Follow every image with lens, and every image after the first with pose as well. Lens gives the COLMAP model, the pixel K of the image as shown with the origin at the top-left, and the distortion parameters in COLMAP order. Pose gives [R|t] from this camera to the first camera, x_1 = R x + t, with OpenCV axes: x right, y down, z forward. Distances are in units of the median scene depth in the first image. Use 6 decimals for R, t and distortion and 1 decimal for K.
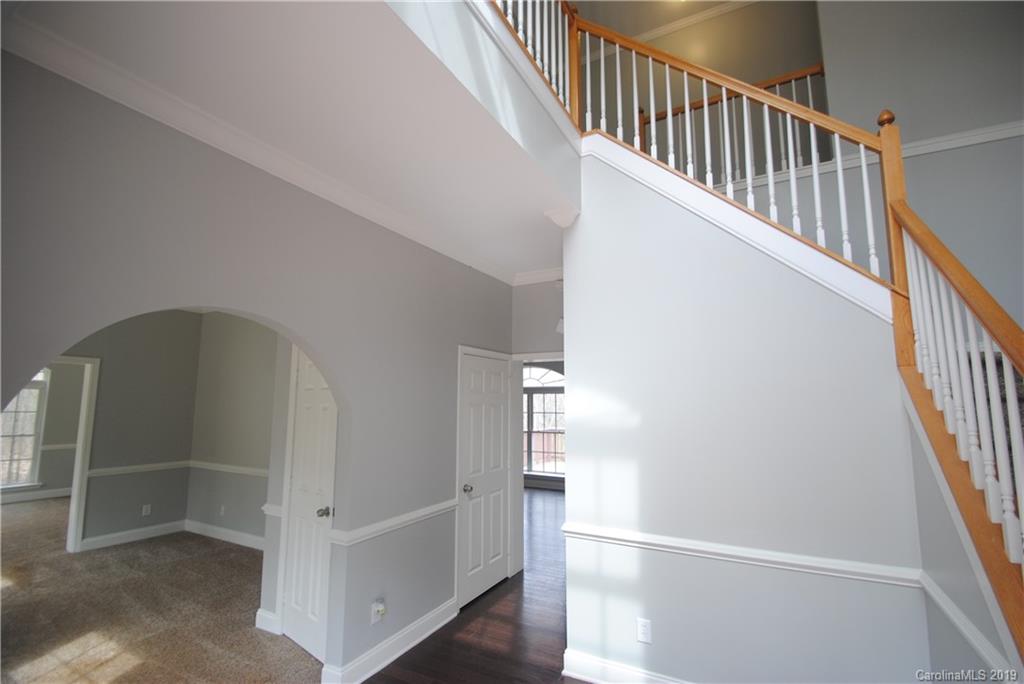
lens RADIAL K [[449.3, 0, 510.1], [0, 449.3, 348.9], [0, 0, 1]] dist [-0.015082, -0.002011]
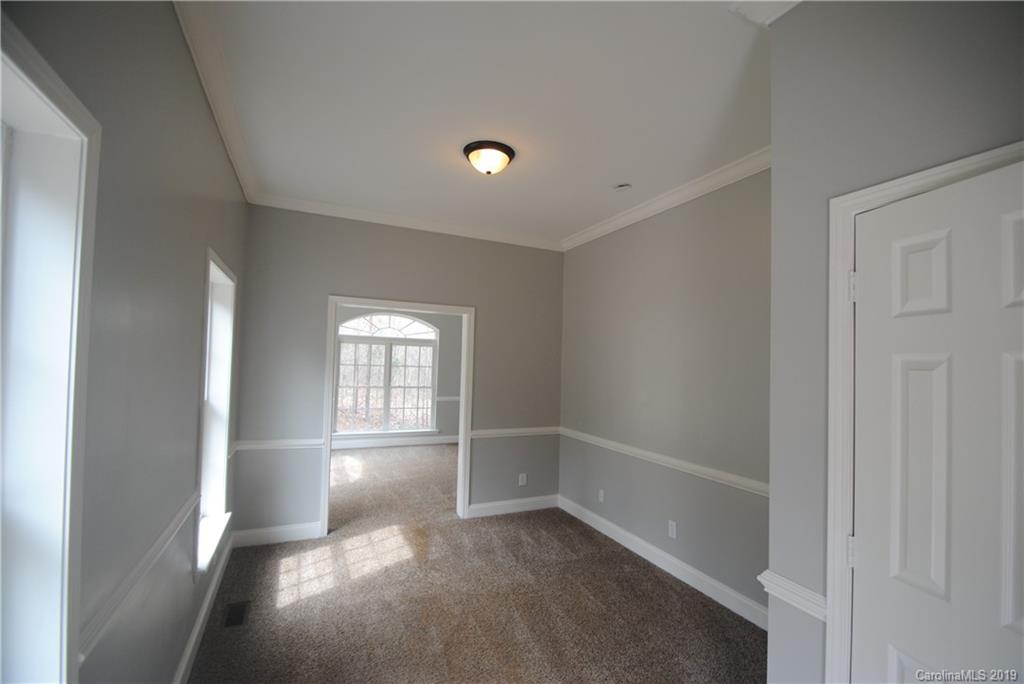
lens RADIAL K [[449.3, 0, 517.0], [0, 449.3, 344.3], [0, 0, 1]] dist [-0.015082, -0.002011]
pose [[0.799336, -0.004913, -0.600864, -0.324628], [0.047489, 0.997355, 0.055021, 0.049851], [0.599005, -0.072514, 0.797455, 0.335555]]
